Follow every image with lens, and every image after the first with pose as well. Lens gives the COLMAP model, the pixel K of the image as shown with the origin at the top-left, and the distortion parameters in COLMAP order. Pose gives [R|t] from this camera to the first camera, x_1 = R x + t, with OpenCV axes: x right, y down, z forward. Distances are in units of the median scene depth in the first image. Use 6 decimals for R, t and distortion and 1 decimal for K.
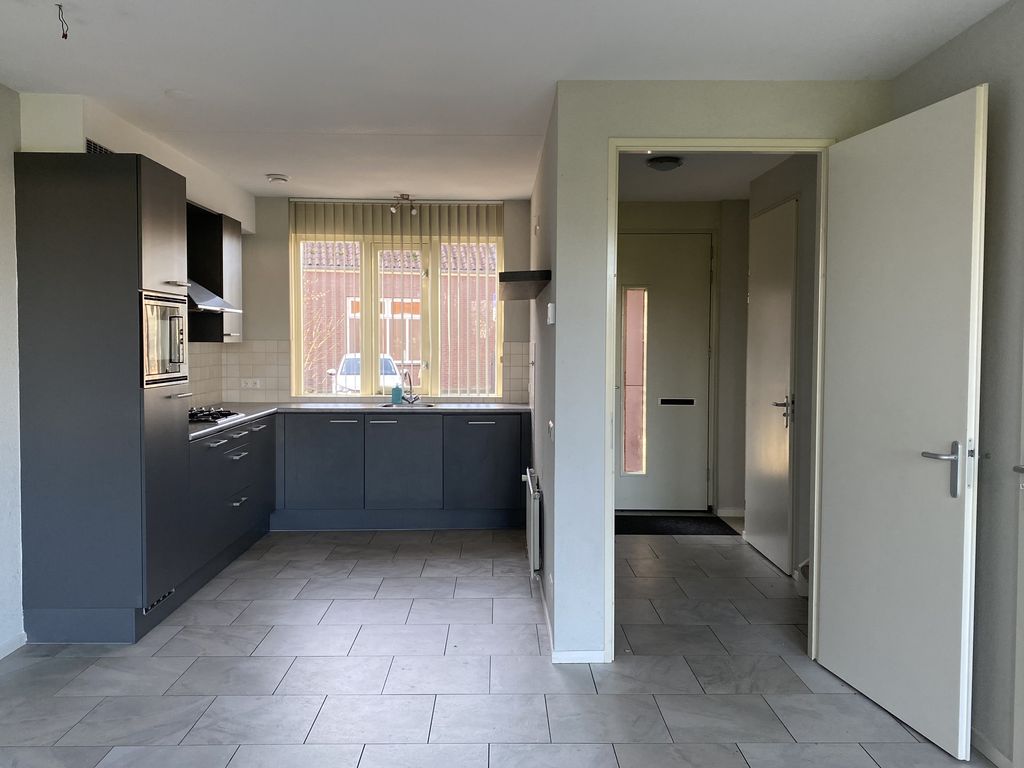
lens RADIAL K [[876.2, 0, 512.0], [0, 876.2, 384.0], [0, 0, 1]] dist [0.005747, 0.005458]
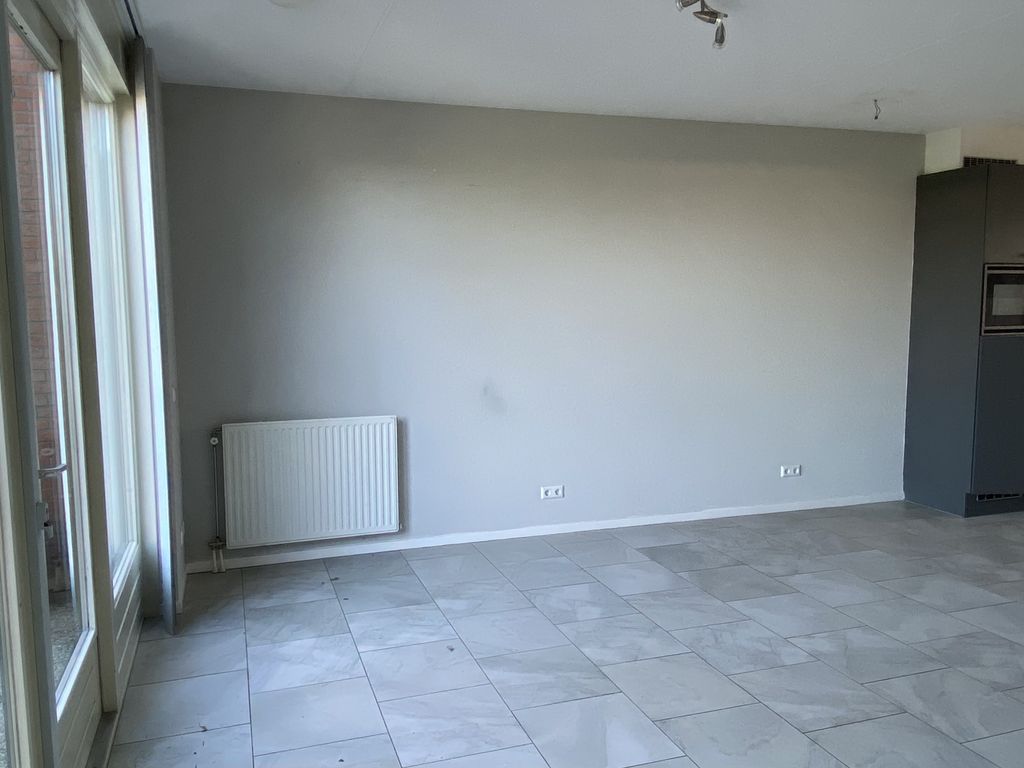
lens RADIAL K [[840.4, 0, 512.0], [0, 840.4, 384.0], [0, 0, 1]] dist [-0.001117, -0.000233]
pose [[0.304496, 0.088860, -0.948360, 0.377359], [-0.035366, 0.996007, 0.081970, -0.000830], [0.951857, 0.008580, 0.306423, -0.061248]]
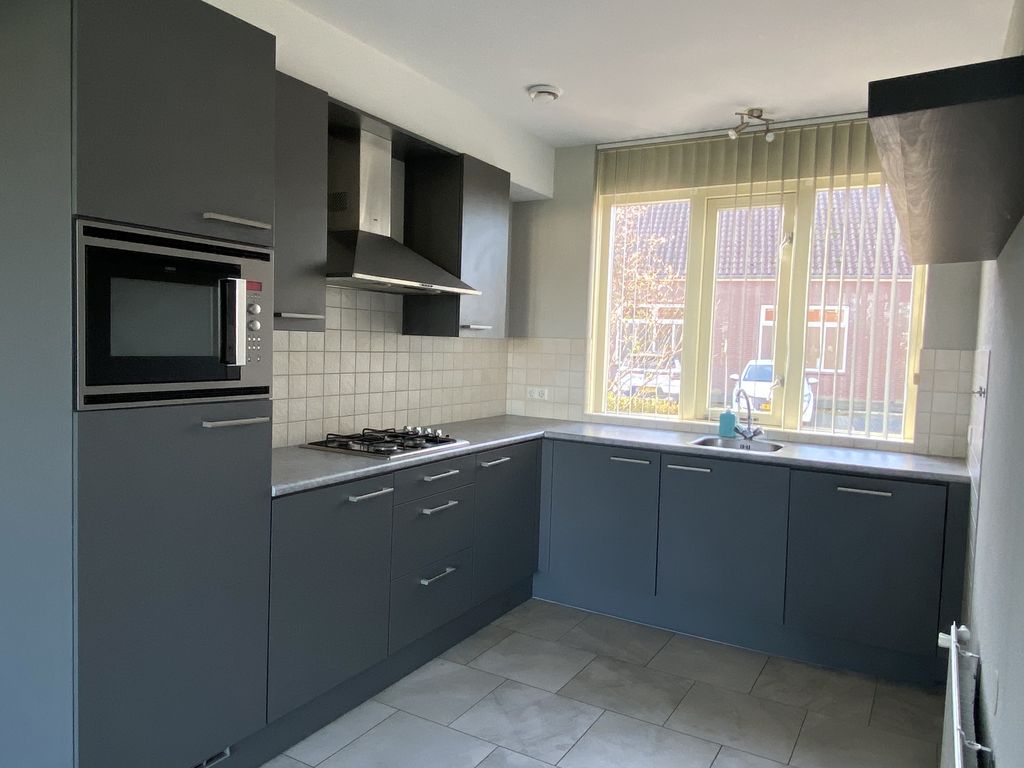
lens RADIAL K [[706.8, 0, 512.0], [0, 706.8, 384.0], [0, 0, 1]] dist [0.101721, -0.138546]
pose [[0.853260, 0.054985, -0.518578, 0.007619], [-0.053854, 0.998400, 0.017249, -0.019445], [0.518697, 0.013210, 0.854856, 0.481116]]
